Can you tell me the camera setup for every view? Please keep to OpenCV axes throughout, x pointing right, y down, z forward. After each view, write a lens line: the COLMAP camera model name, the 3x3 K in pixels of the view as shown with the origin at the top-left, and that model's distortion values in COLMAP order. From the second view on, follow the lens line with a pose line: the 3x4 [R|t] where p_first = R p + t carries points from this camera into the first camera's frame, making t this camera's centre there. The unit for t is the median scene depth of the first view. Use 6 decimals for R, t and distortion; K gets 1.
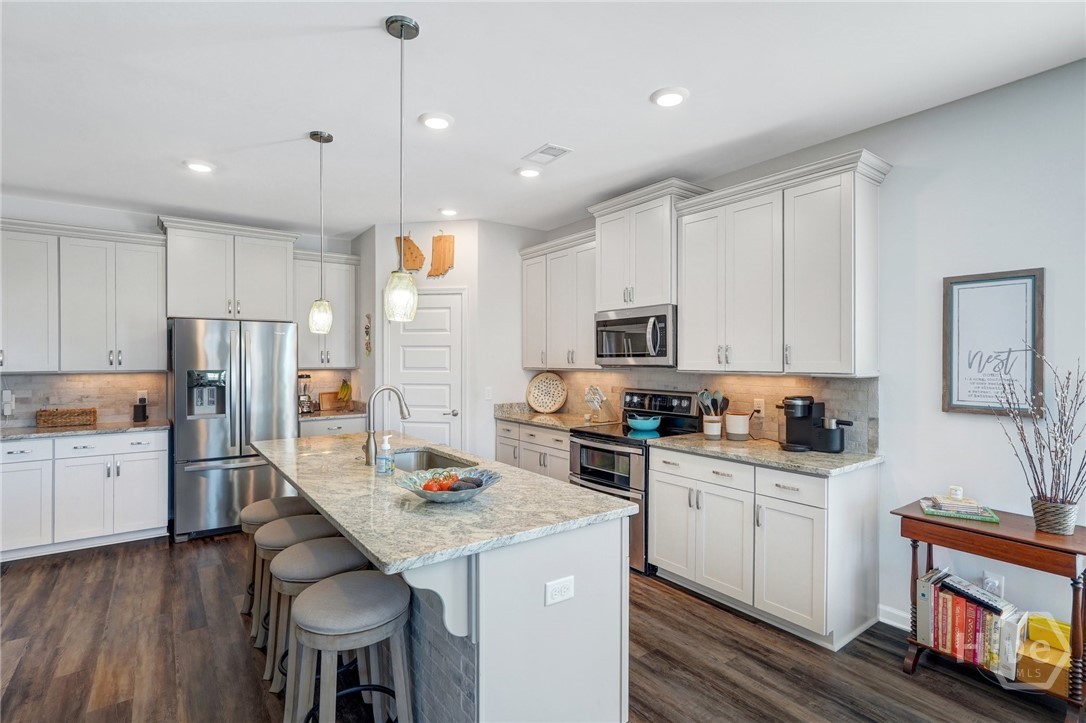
lens RADIAL K [[524.6, 0, 543.0], [0, 524.6, 361.5], [0, 0, 1]] dist [-0.017138, 0.012118]
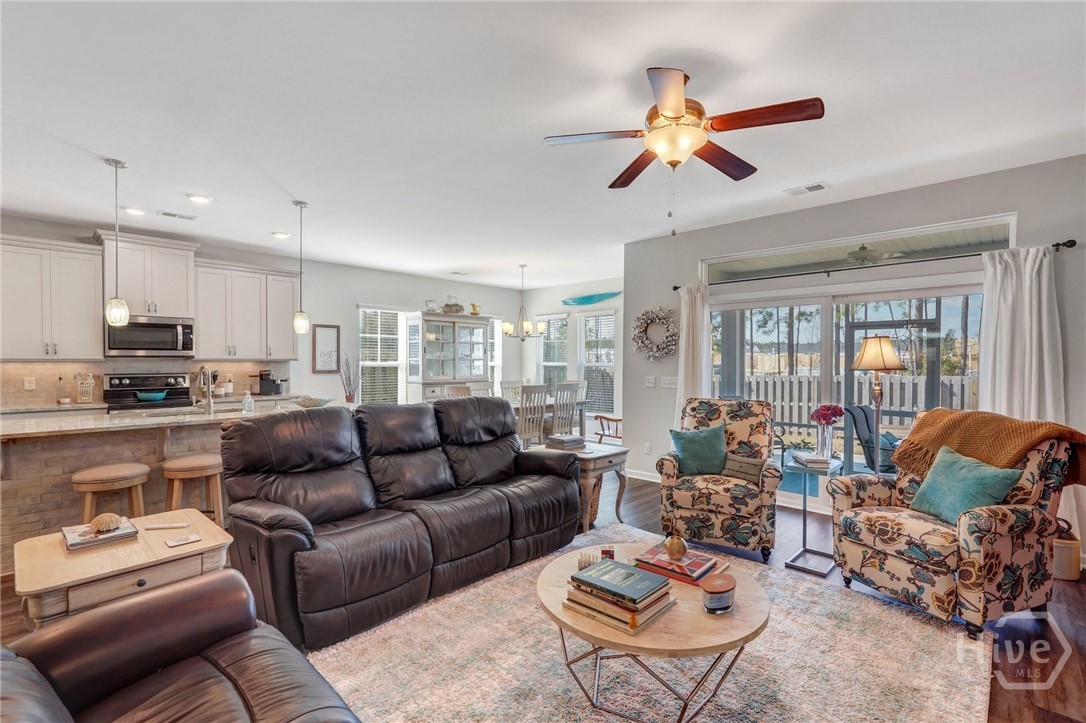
lens RADIAL K [[489.9, 0, 540.4], [0, 489.9, 364.4], [0, 0, 1]] dist [-0.017478, 0.009960]
pose [[-0.163955, -0.006456, 0.986447, -1.273873], [0.004135, 0.999965, 0.007232, 0.024503], [-0.986459, 0.005264, -0.163923, 0.161452]]
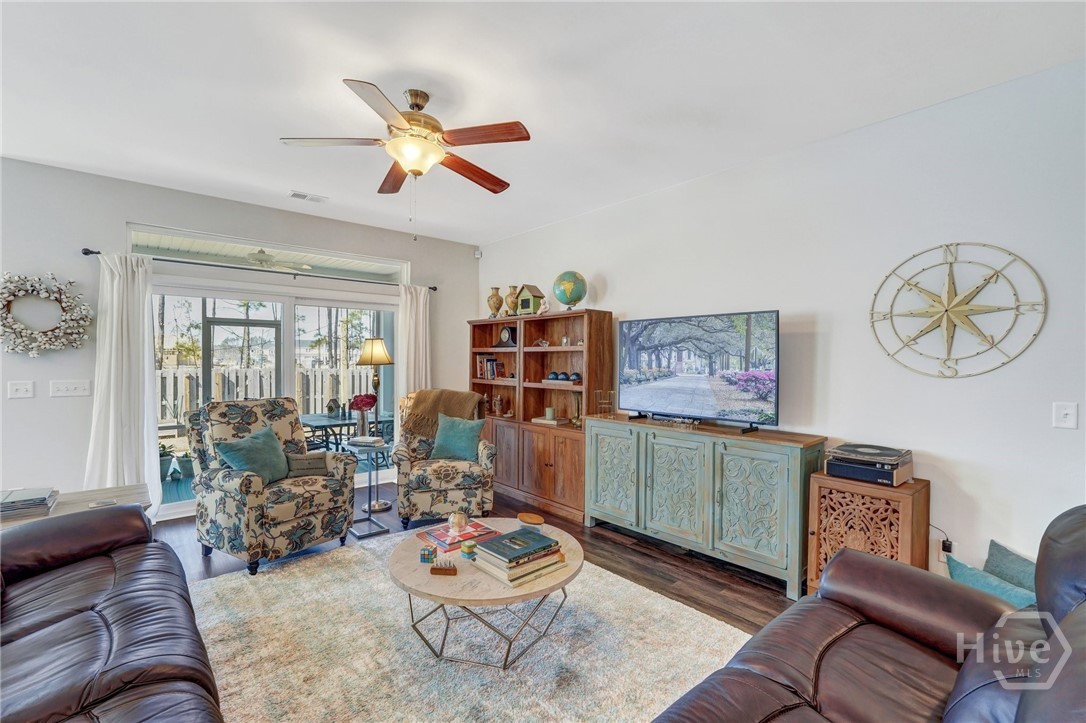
lens RADIAL K [[479.0, 0, 541.8], [0, 479.0, 363.8], [0, 0, 1]] dist [-0.018492, 0.009607]
pose [[-0.996929, -0.002910, -0.078262, -0.826240], [-0.004382, 0.999817, 0.018640, 0.019770], [0.078194, 0.018925, -0.996759, 0.535811]]
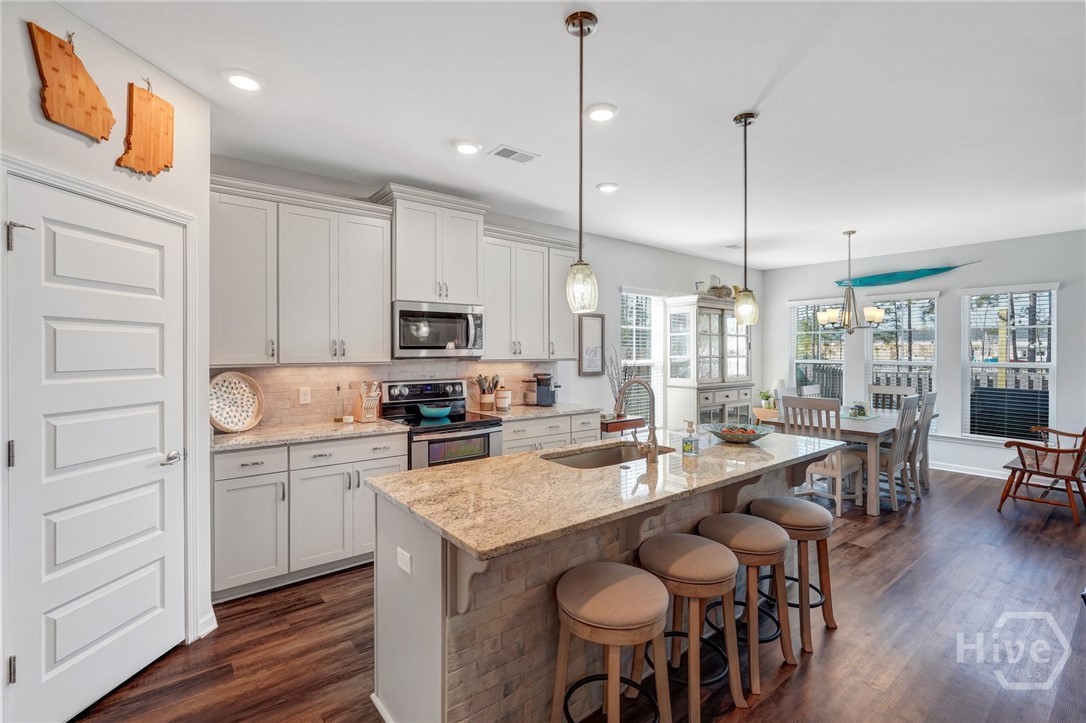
lens RADIAL K [[485.6, 0, 542.4], [0, 485.6, 351.1], [0, 0, 1]] dist [-0.018132, 0.008944]
pose [[-0.039395, -0.001382, 0.999223, -0.786199], [0.003709, 0.999992, 0.001529, -0.004829], [-0.999217, 0.003766, -0.039389, 0.803844]]
